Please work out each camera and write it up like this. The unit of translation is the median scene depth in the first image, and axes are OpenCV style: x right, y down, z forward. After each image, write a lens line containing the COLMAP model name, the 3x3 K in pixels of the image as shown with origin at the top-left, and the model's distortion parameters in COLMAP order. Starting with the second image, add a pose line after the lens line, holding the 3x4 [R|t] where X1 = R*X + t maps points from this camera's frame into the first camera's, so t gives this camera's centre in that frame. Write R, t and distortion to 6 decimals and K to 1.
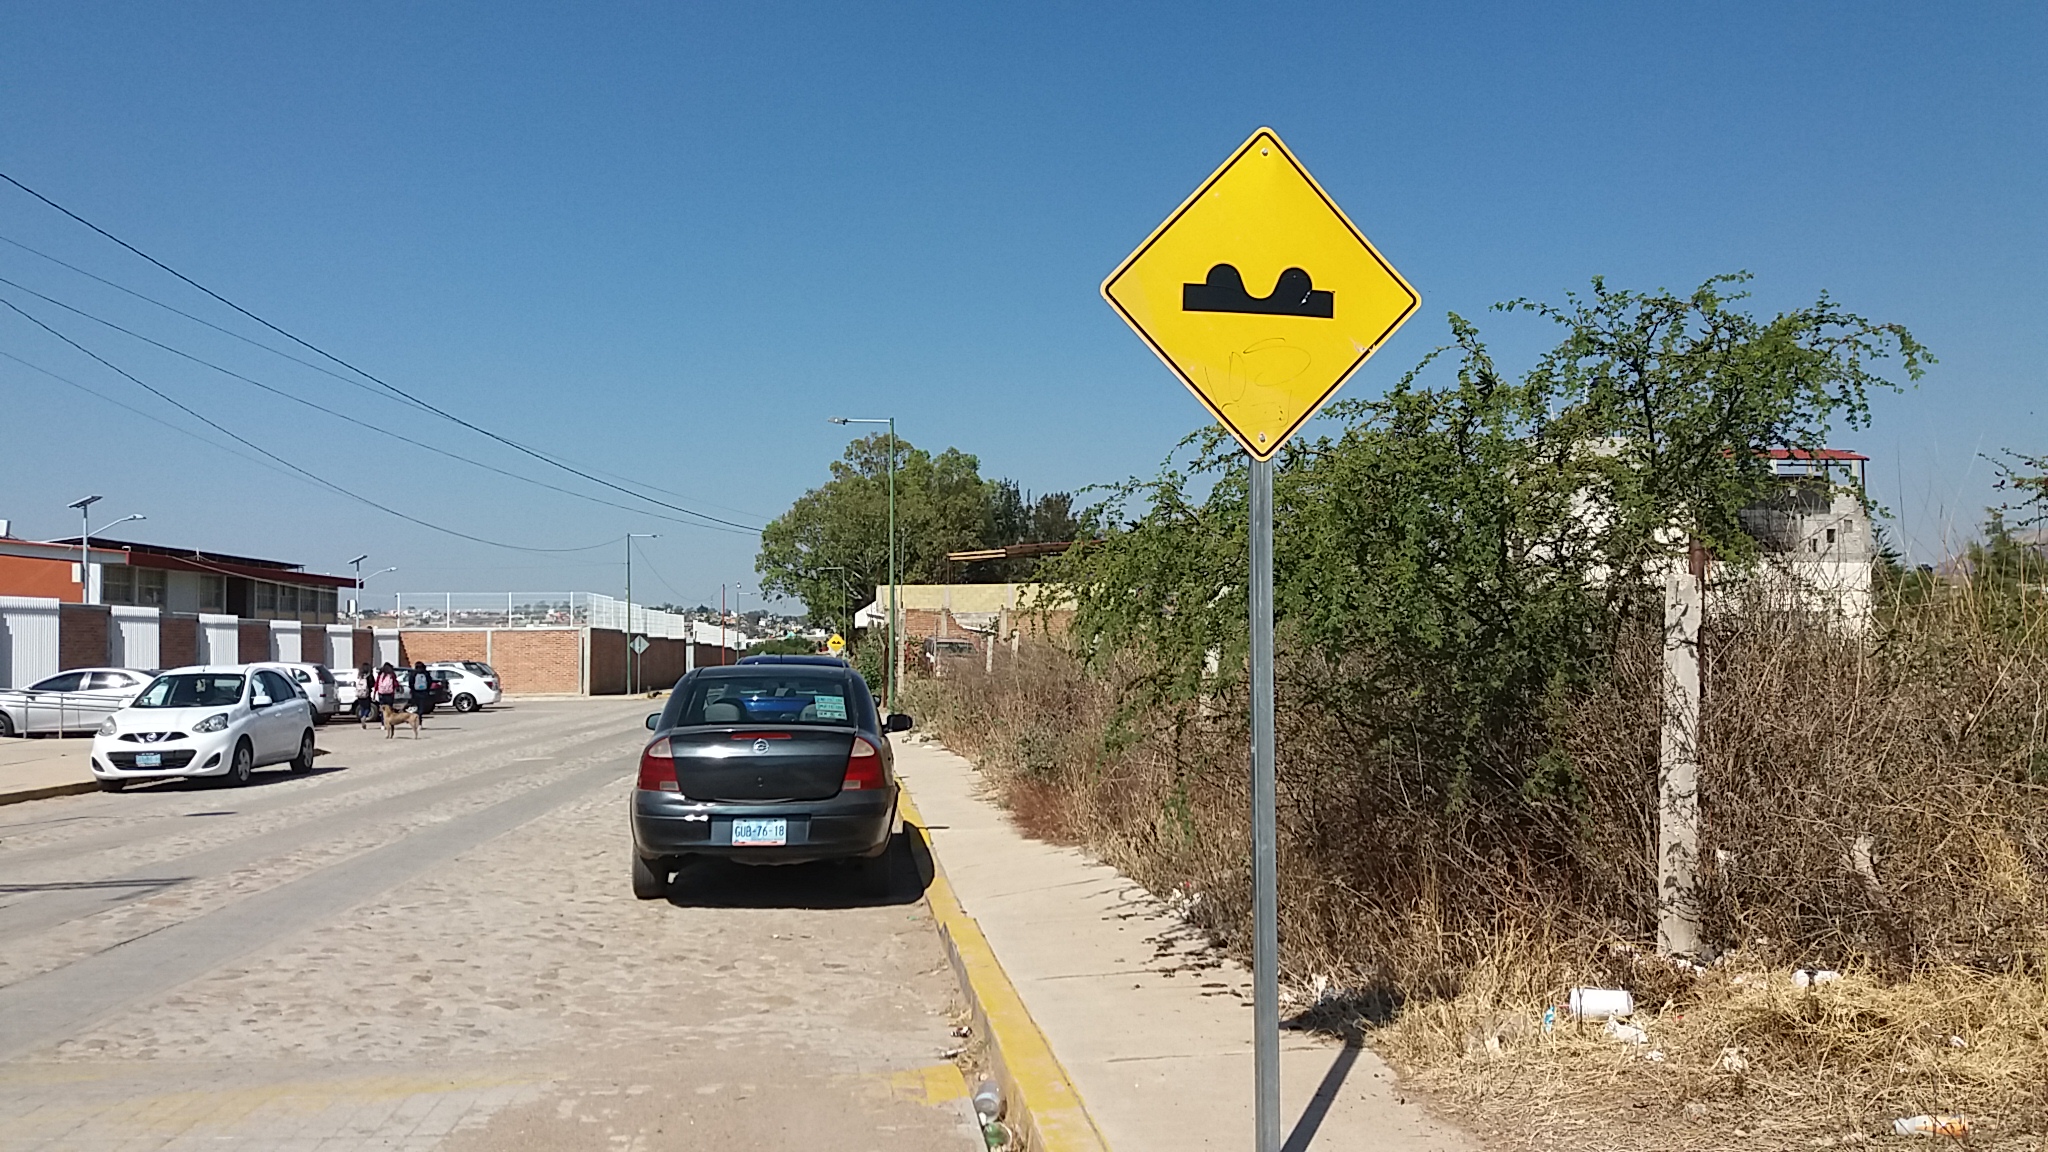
lens RADIAL K [[1640.8, 0, 1011.0], [0, 1640.8, 574.6], [0, 0, 1]] dist [0.089664, -0.180399]
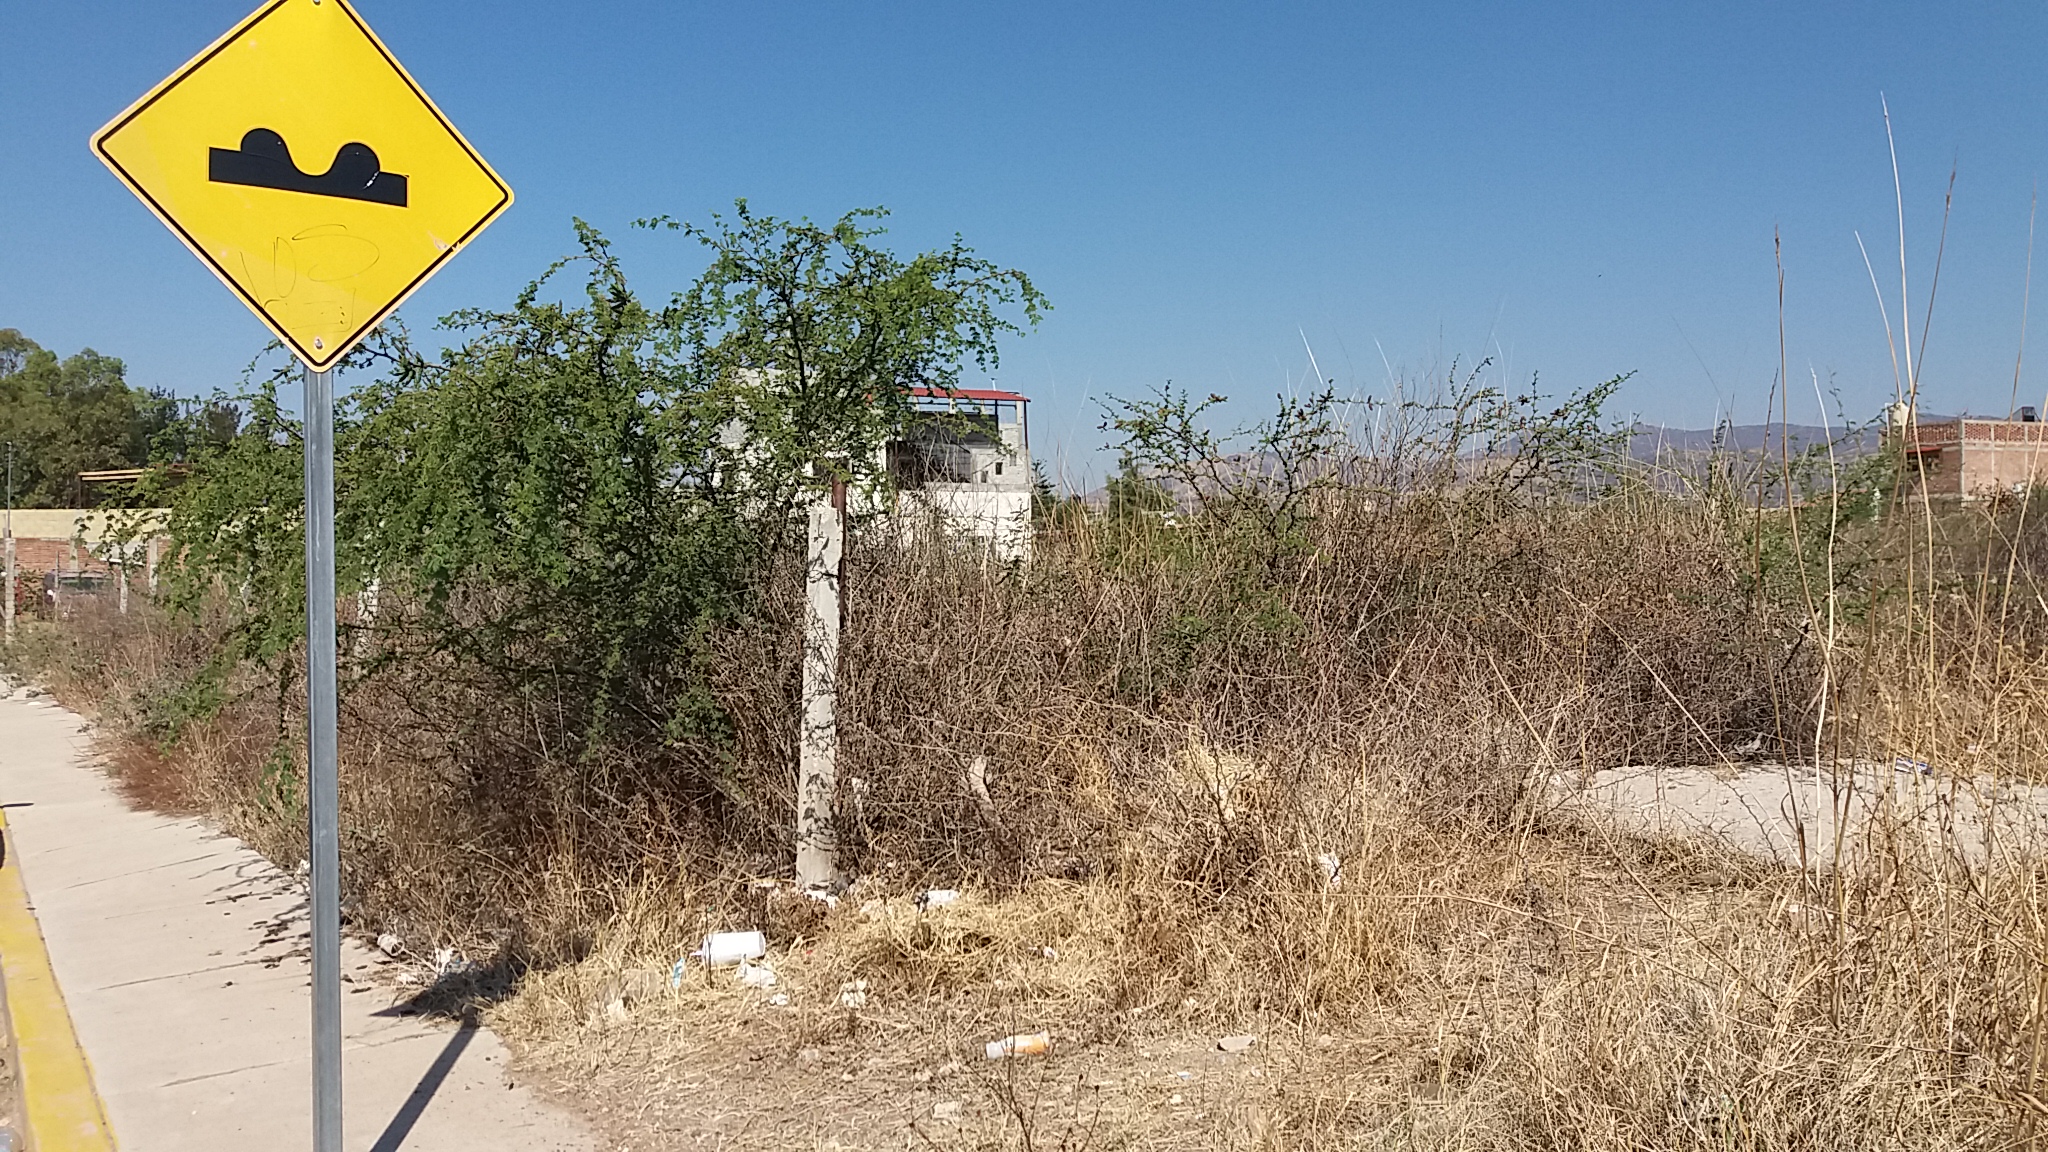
lens RADIAL K [[1640.8, 0, 1011.0], [0, 1640.8, 574.6], [0, 0, 1]] dist [0.089664, -0.180399]
pose [[0.893631, -0.013322, 0.448605, 0.059091], [-0.006906, 0.999033, 0.043425, -0.003422], [-0.448749, -0.041904, 0.892675, 0.058255]]
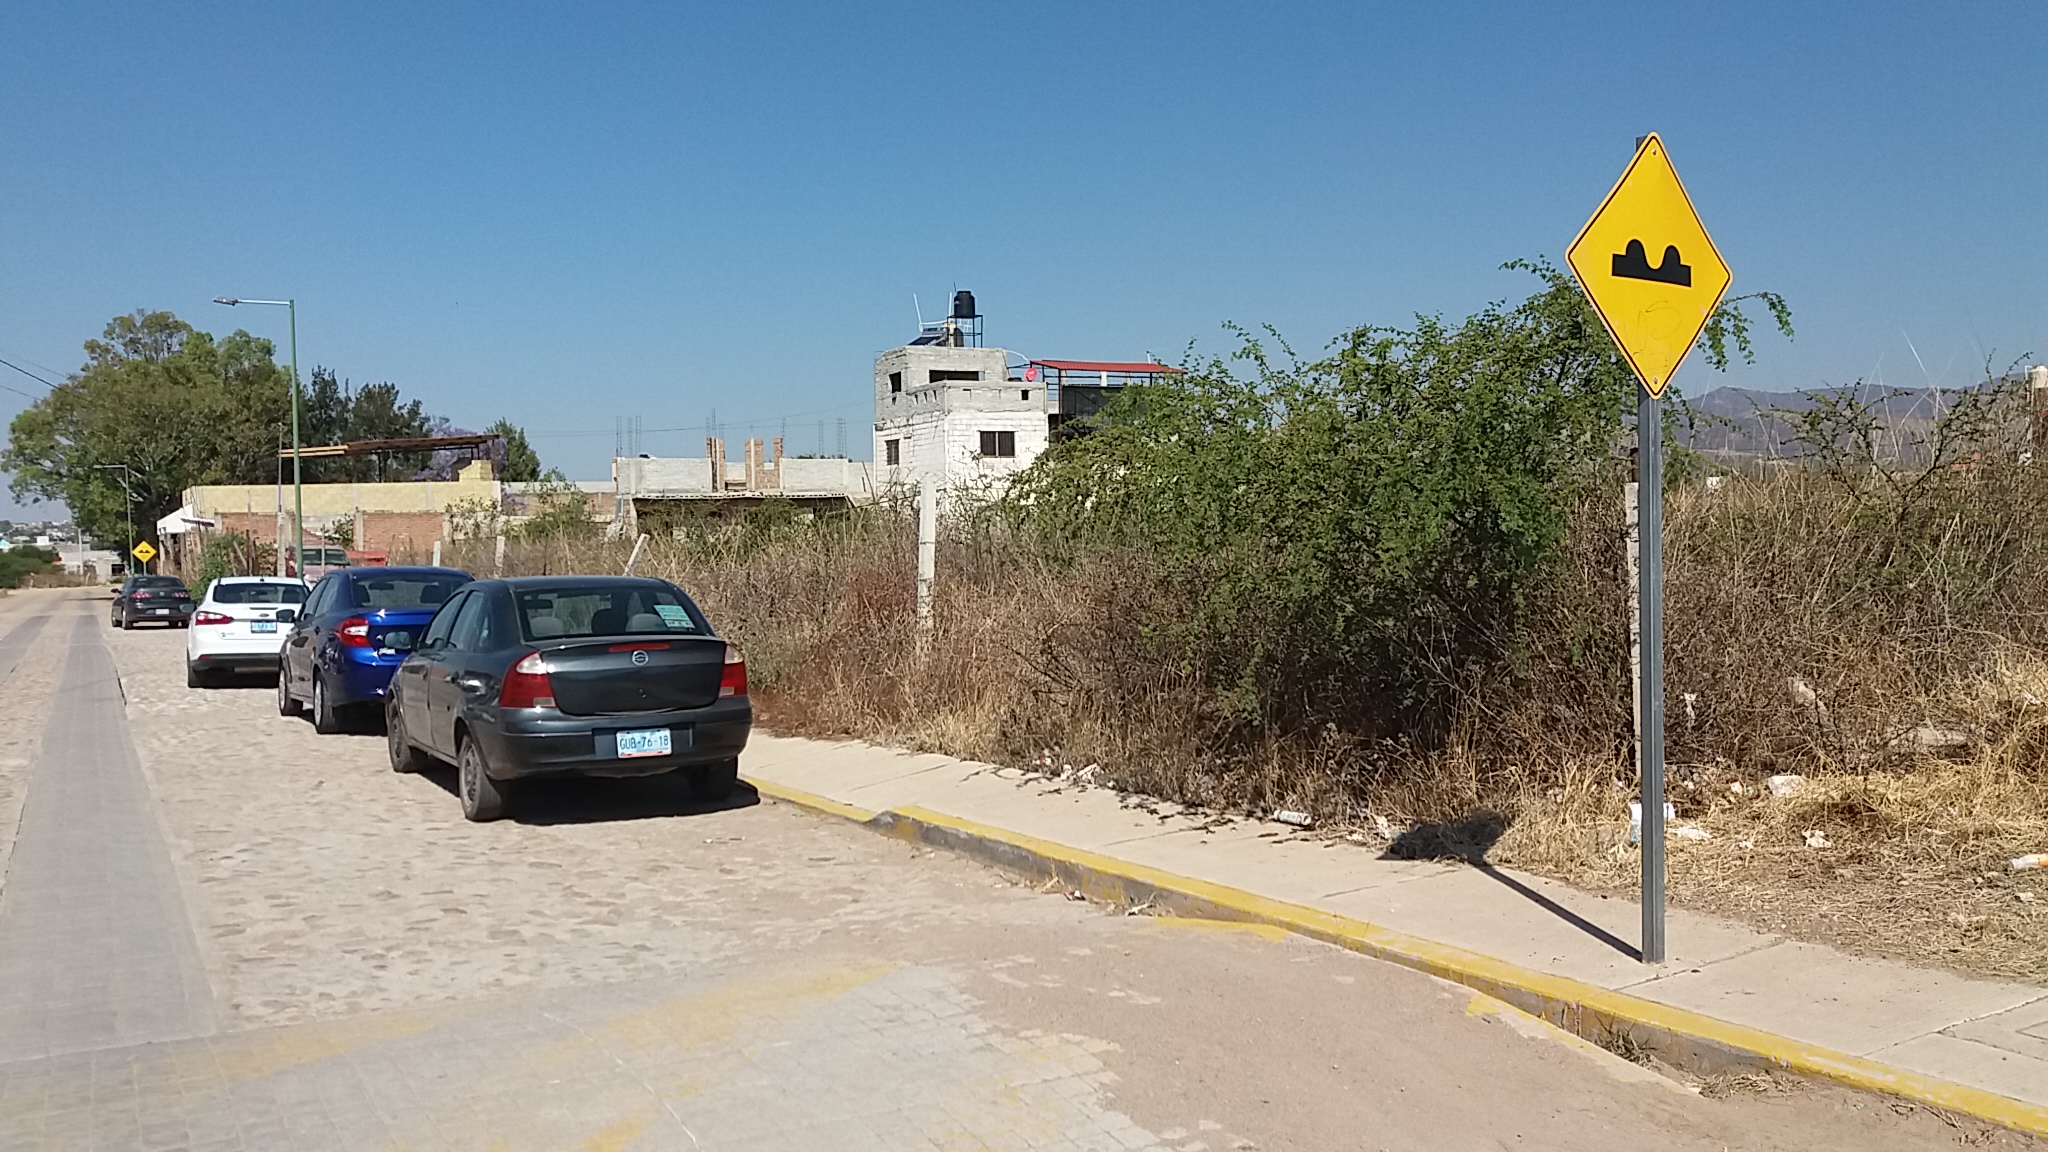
lens RADIAL K [[1654.1, 0, 974.2], [0, 1654.1, 630.4], [0, 0, 1]] dist [0.005073, 0.002913]
pose [[0.912879, -0.038634, 0.406399, -0.564752], [-0.000405, 0.995425, 0.095540, -0.009730], [-0.408231, -0.087381, 0.908687, 0.030147]]
